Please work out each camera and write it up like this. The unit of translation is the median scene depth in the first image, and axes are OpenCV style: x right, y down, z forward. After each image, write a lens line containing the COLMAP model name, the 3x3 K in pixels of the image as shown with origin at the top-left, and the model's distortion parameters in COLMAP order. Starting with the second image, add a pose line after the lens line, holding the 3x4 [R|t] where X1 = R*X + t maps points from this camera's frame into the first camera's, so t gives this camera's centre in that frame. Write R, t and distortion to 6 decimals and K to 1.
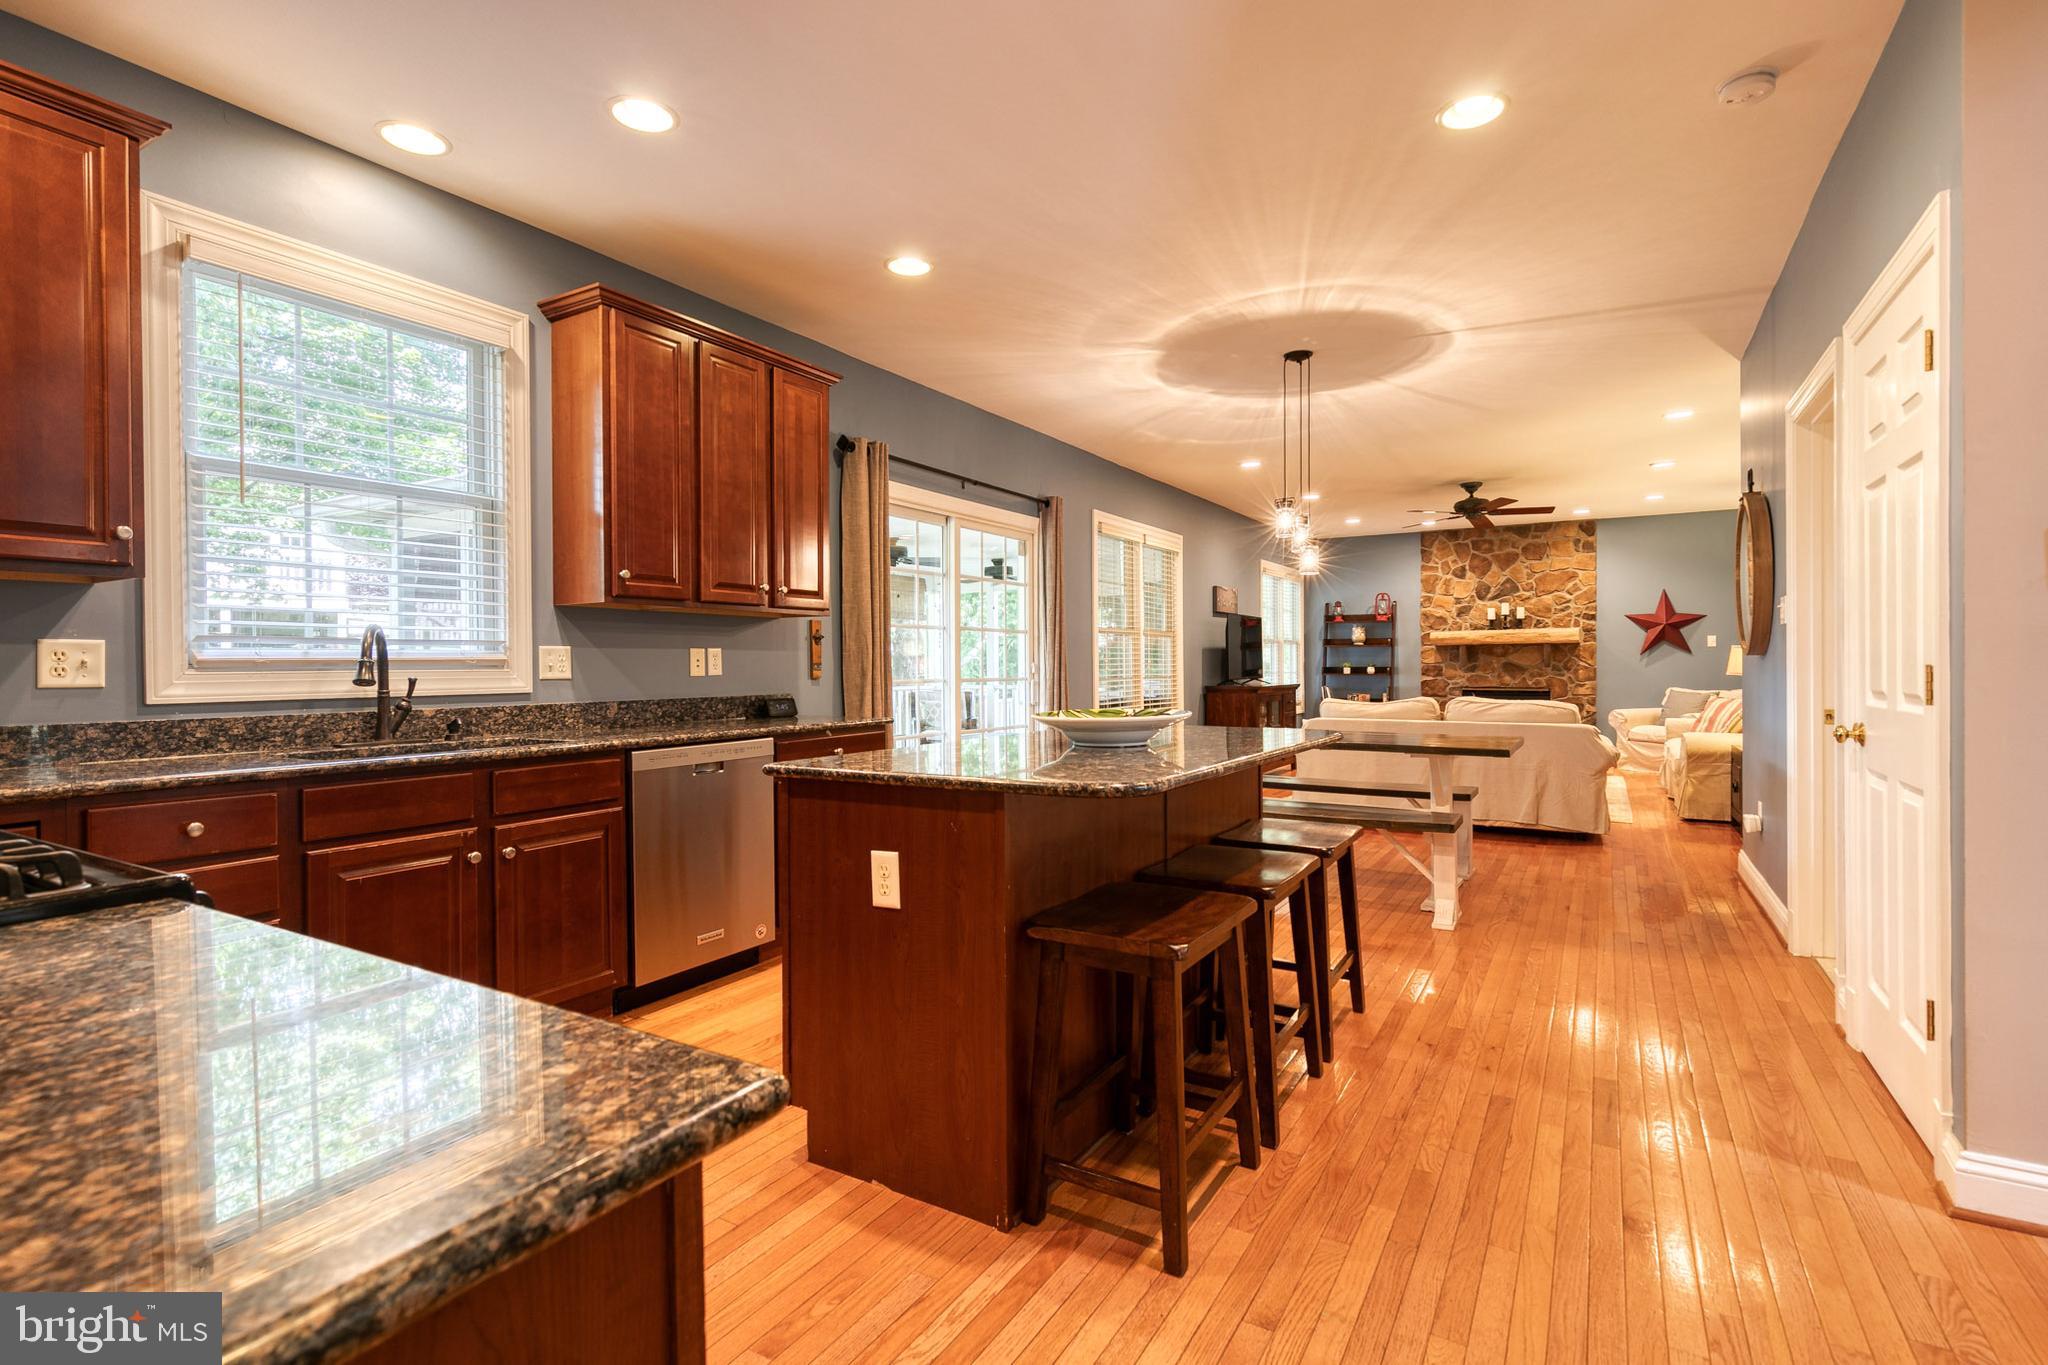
lens RADIAL K [[953.7, 0, 1037.6], [0, 953.7, 667.0], [0, 0, 1]] dist [0.009615, -0.000287]
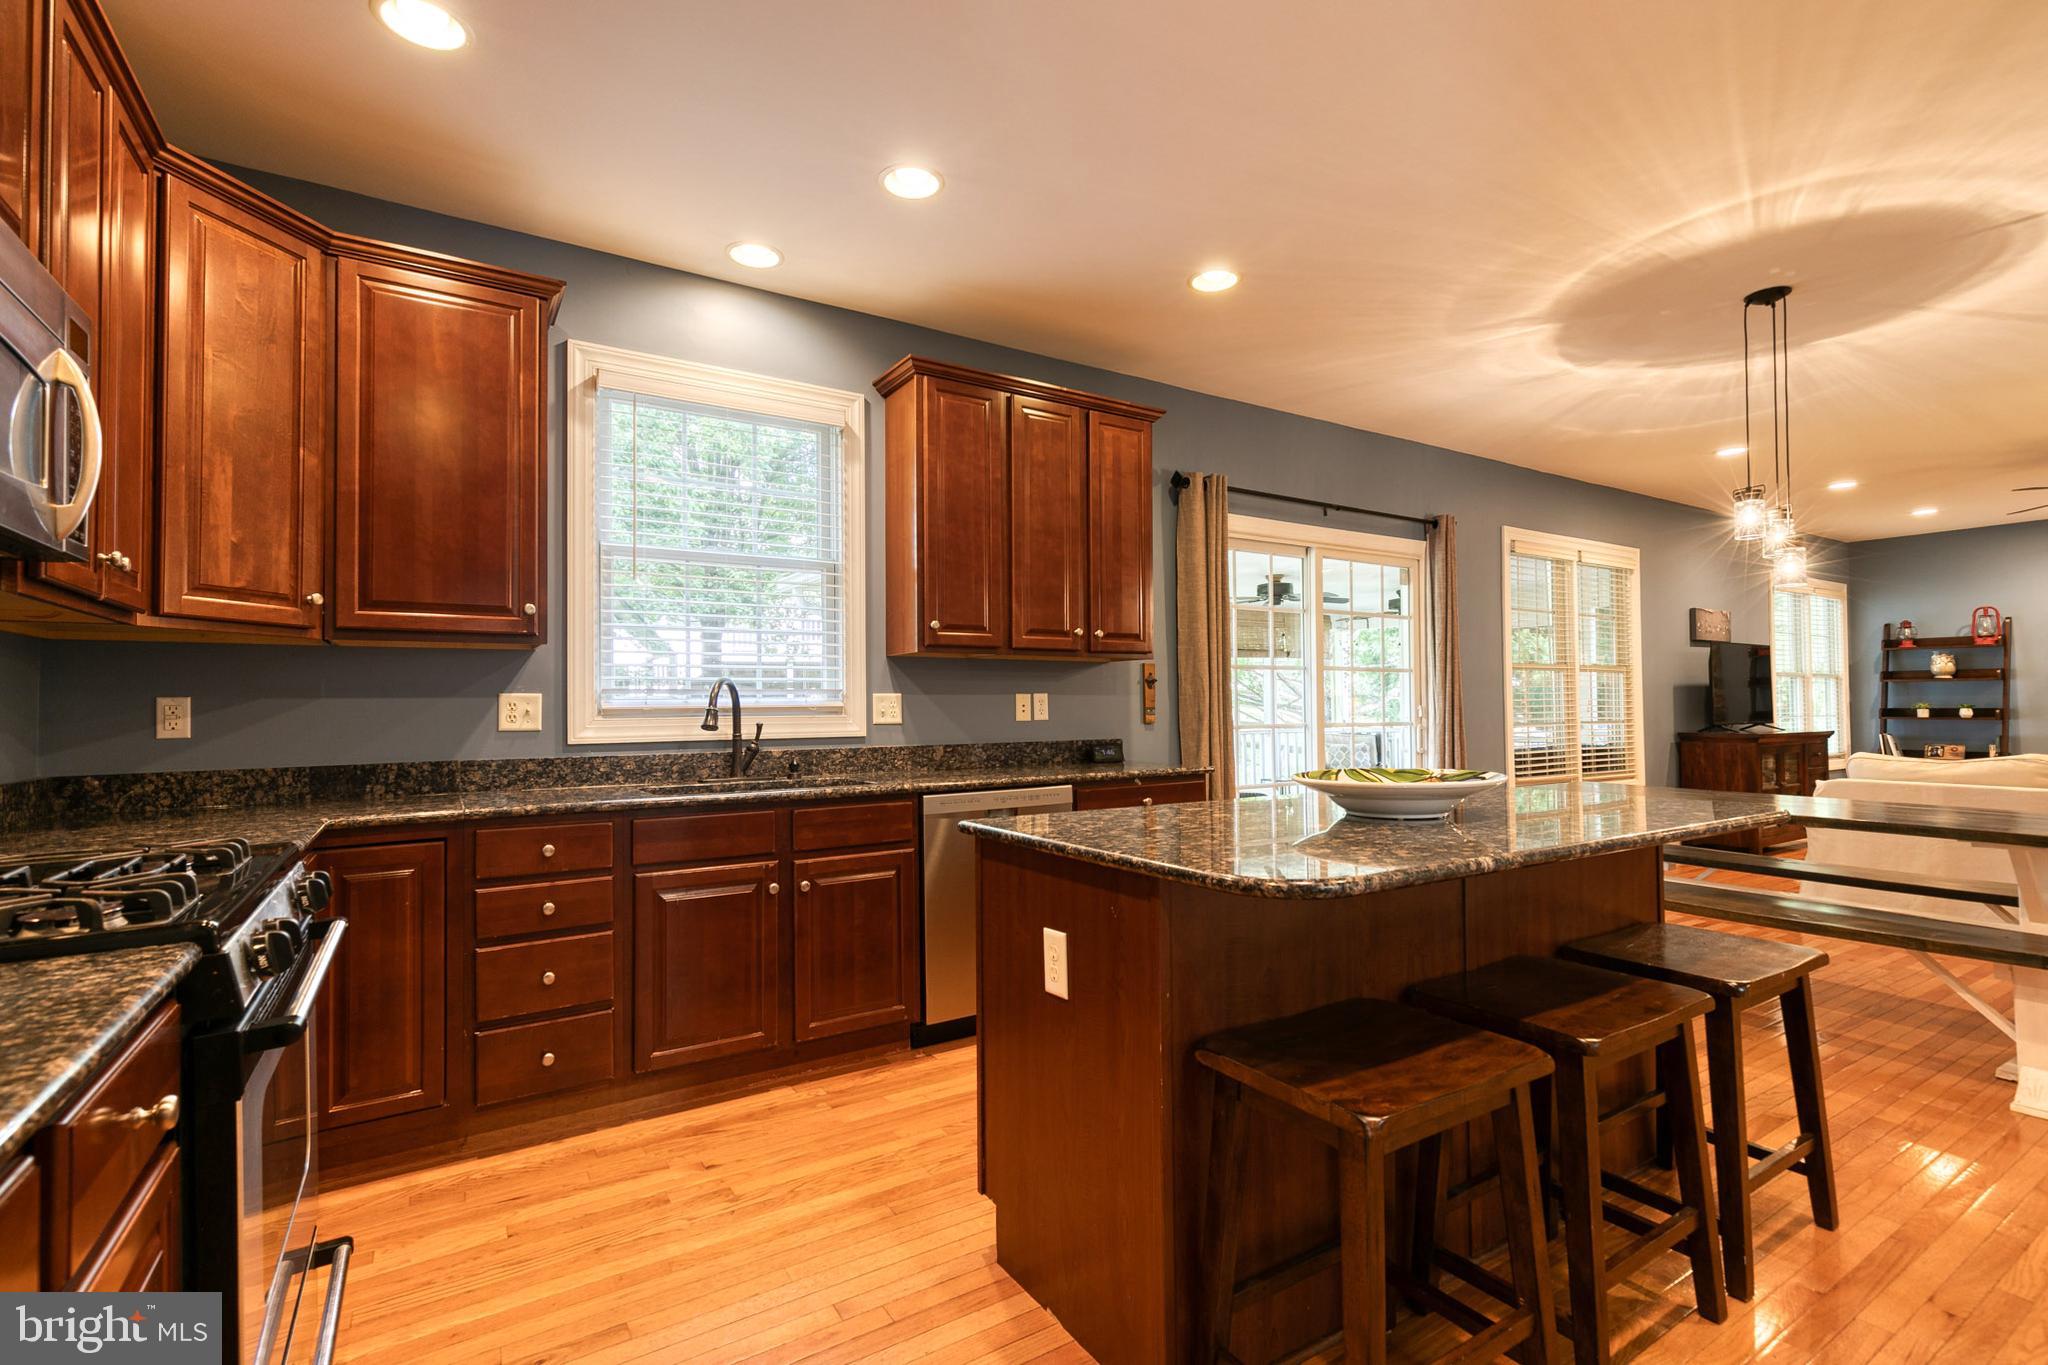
lens RADIAL K [[929.4, 0, 1039.5], [0, 929.4, 685.5], [0, 0, 1]] dist [0.011884, -0.003921]
pose [[0.893524, -0.011140, -0.448876, 0.097643], [0.001178, 0.999747, -0.022467, -0.005509], [0.449013, 0.019546, 0.893311, 0.104960]]
